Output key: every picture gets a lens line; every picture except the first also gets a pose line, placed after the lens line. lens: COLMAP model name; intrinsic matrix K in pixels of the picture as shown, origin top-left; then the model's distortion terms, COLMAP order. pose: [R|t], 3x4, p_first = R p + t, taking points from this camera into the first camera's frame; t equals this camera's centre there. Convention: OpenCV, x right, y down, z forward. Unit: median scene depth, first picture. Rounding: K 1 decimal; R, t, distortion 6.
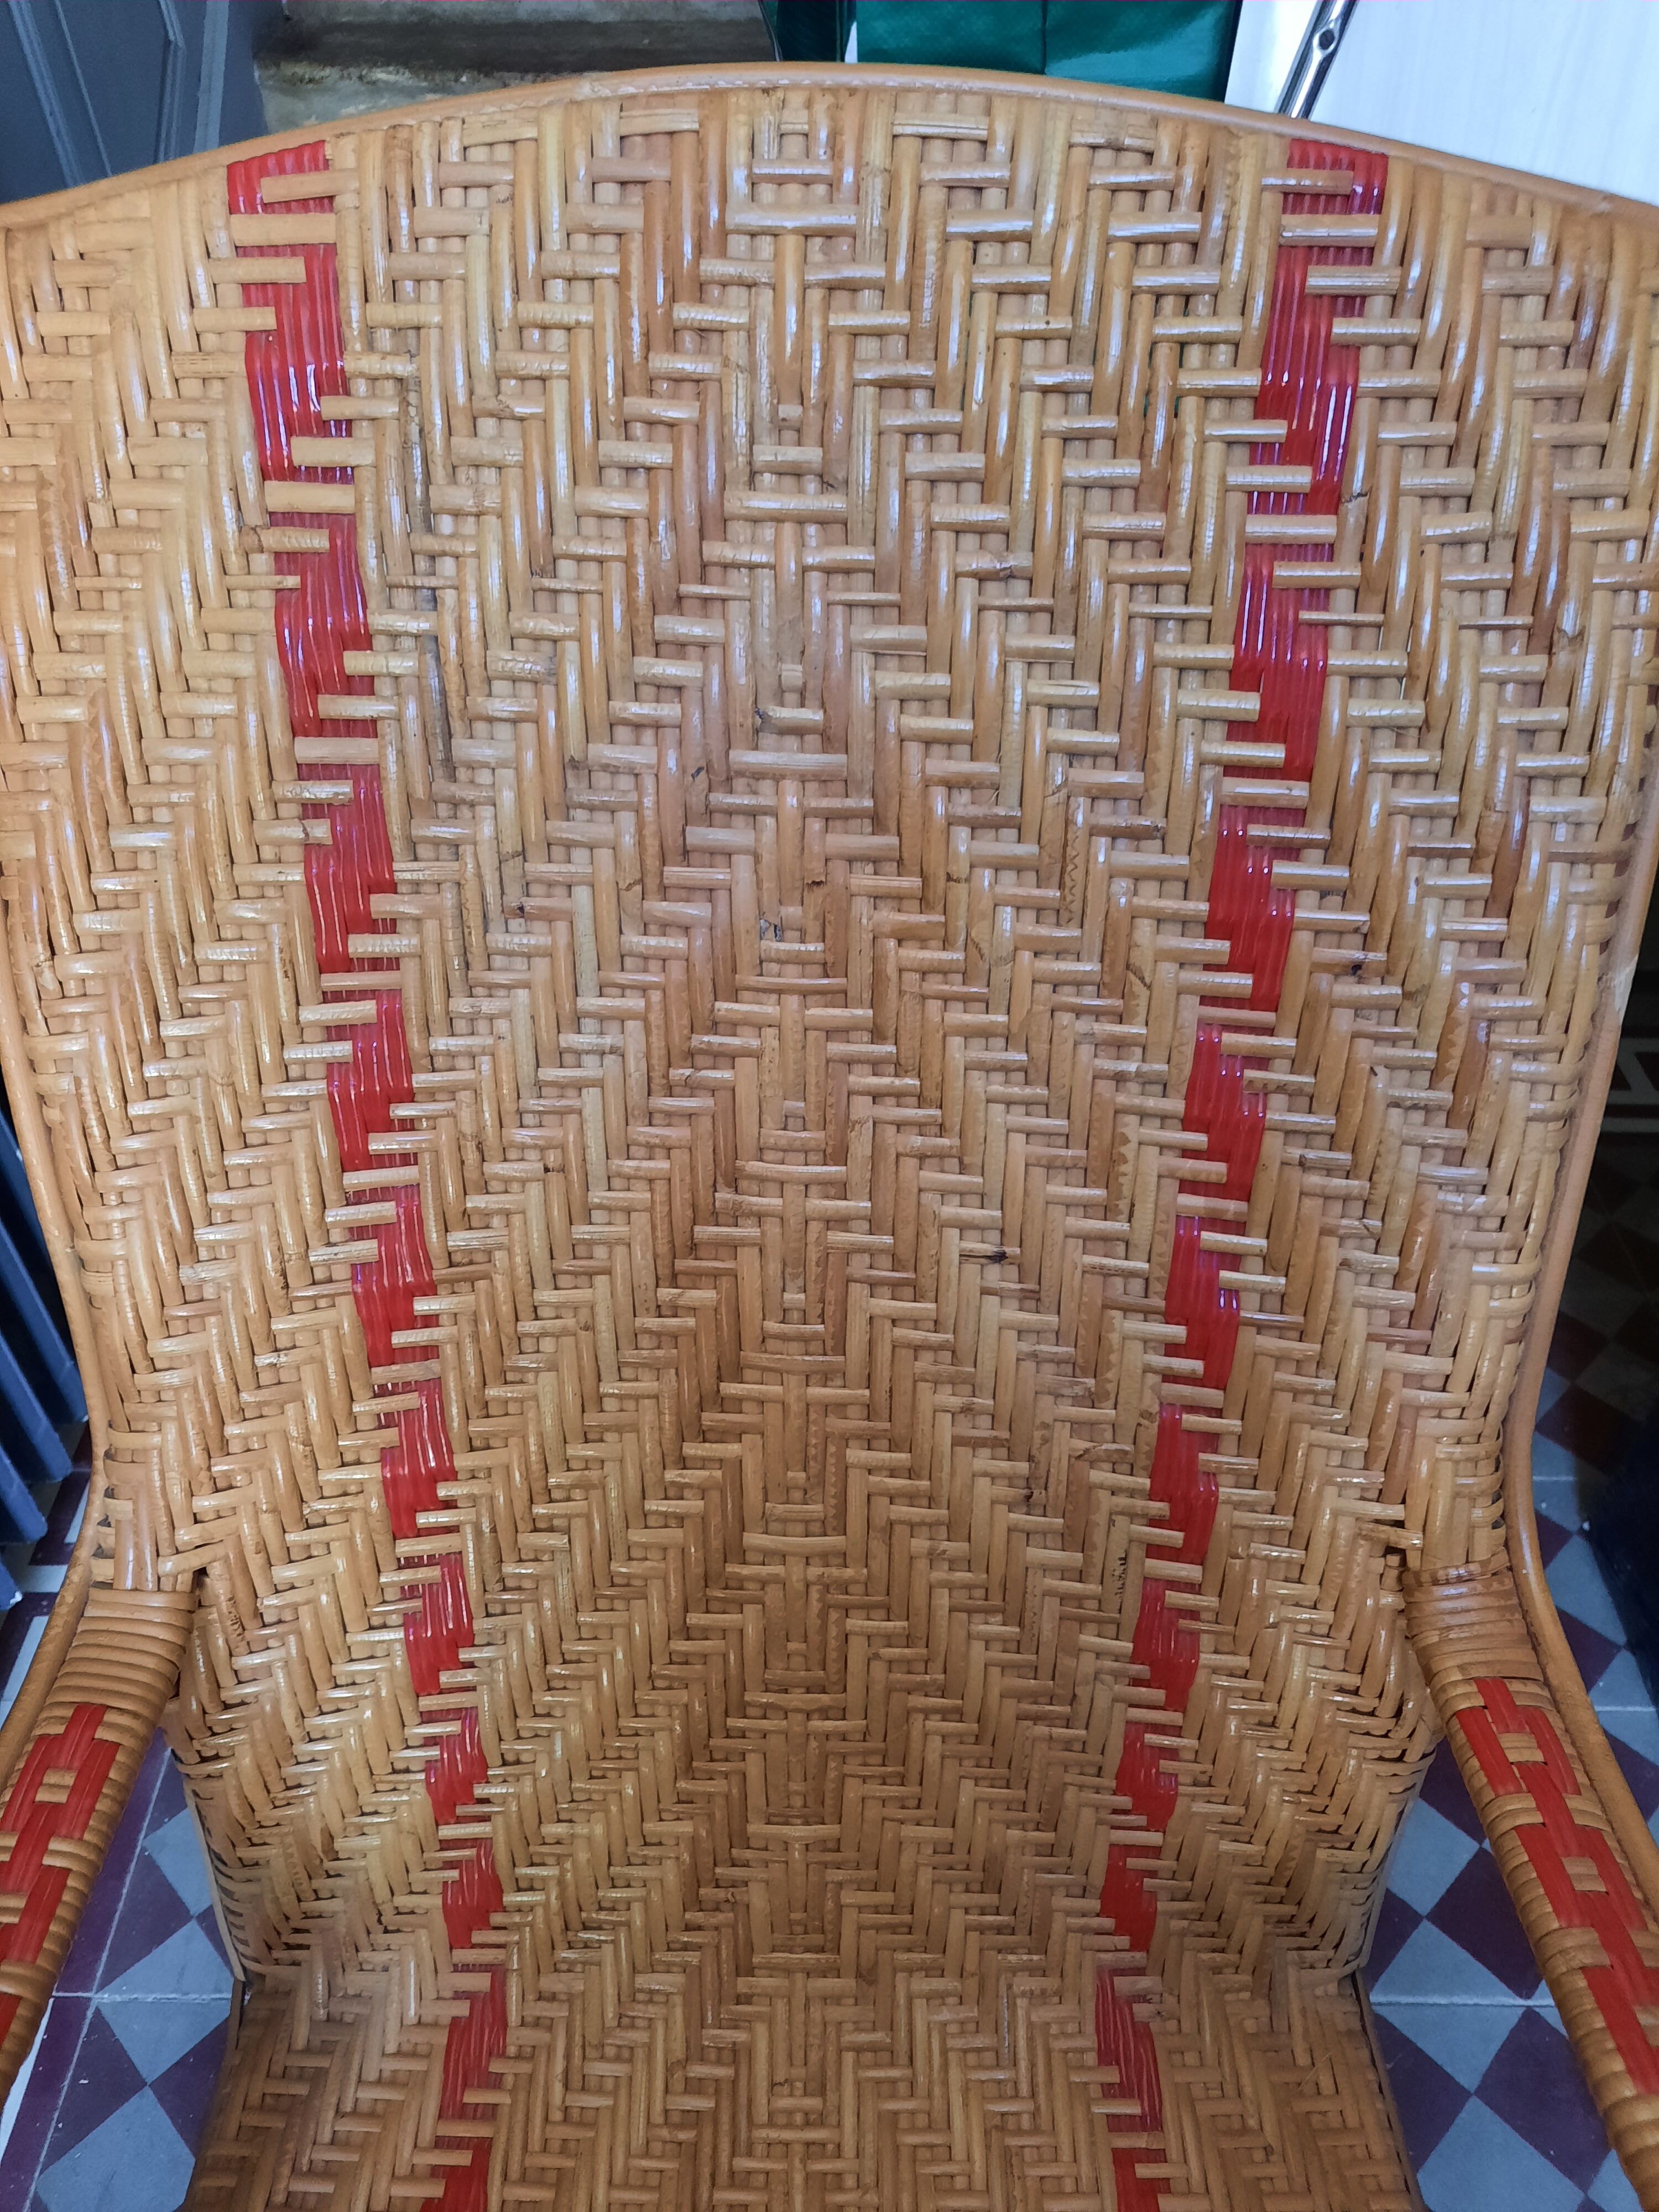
lens RADIAL K [[1655.3, 0, 807.2], [0, 1655.3, 1127.2], [0, 0, 1]] dist [0.037032, -0.047097]
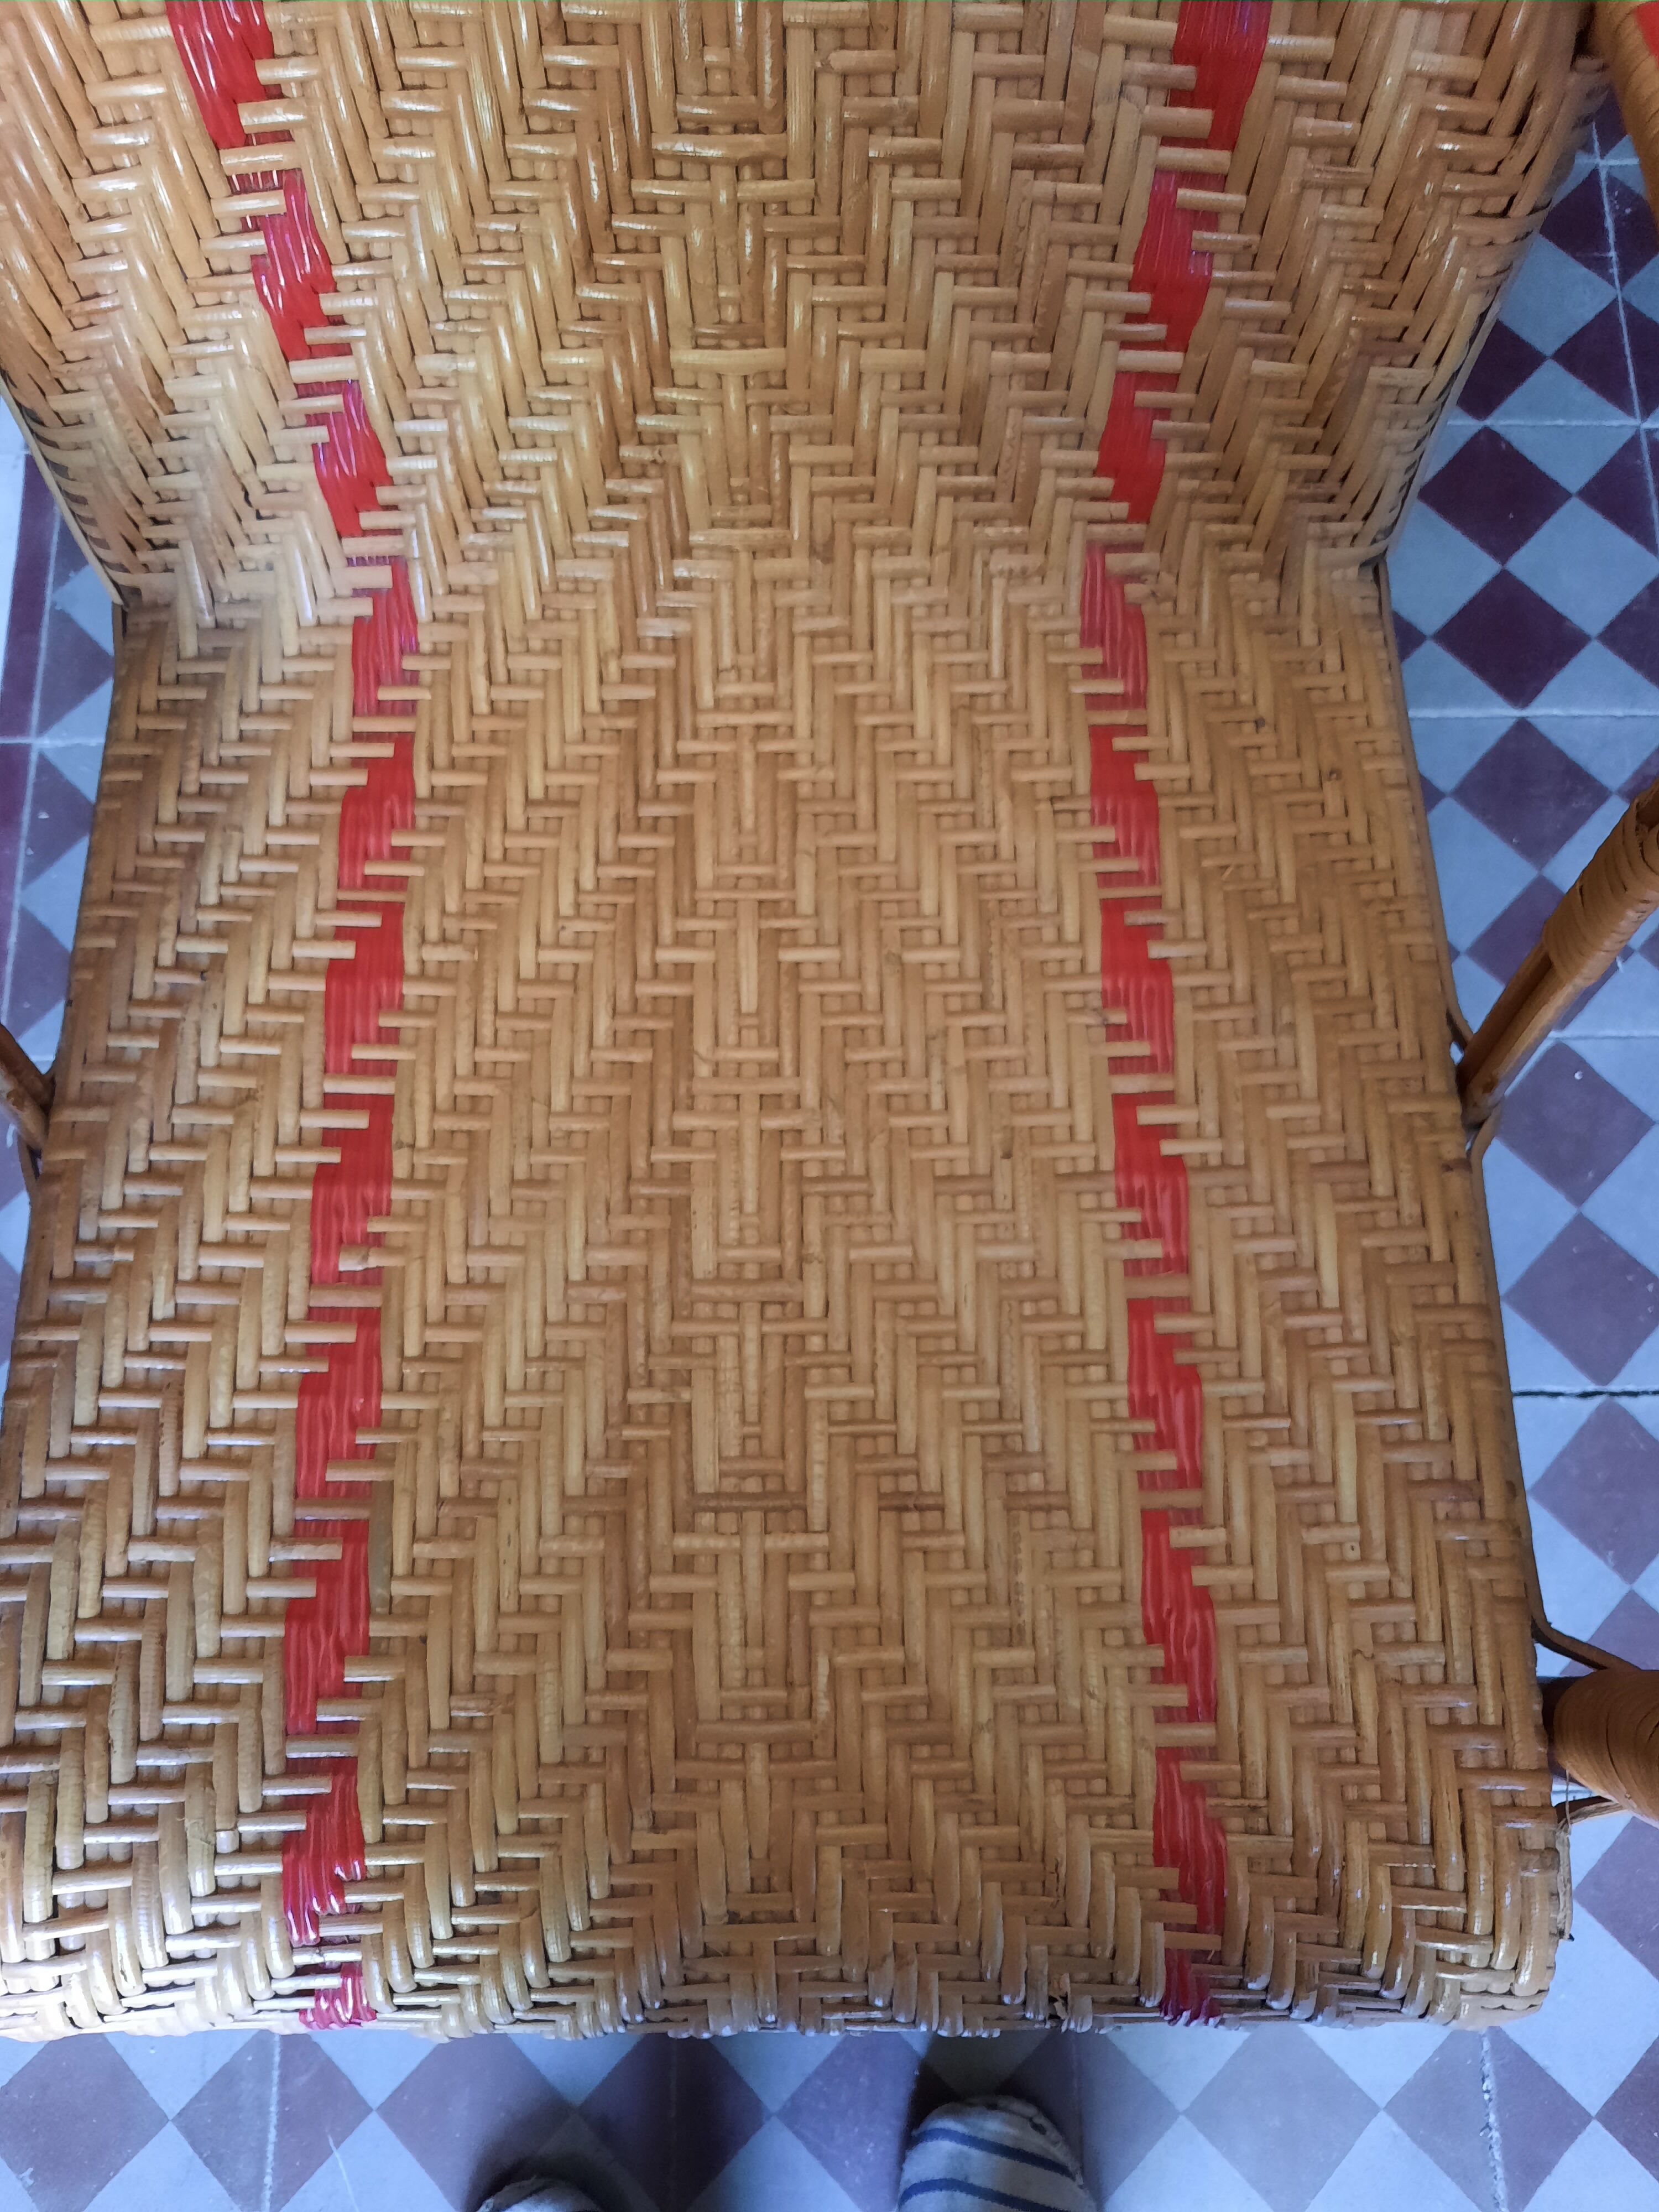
lens RADIAL K [[1655.3, 0, 807.2], [0, 1655.3, 1127.2], [0, 0, 1]] dist [0.037032, -0.047097]
pose [[0.999814, -0.019280, 0.000062, 0.022598], [0.015906, 0.826644, 0.562500, 0.271617], [-0.010896, -0.562394, 0.826797, 0.117561]]
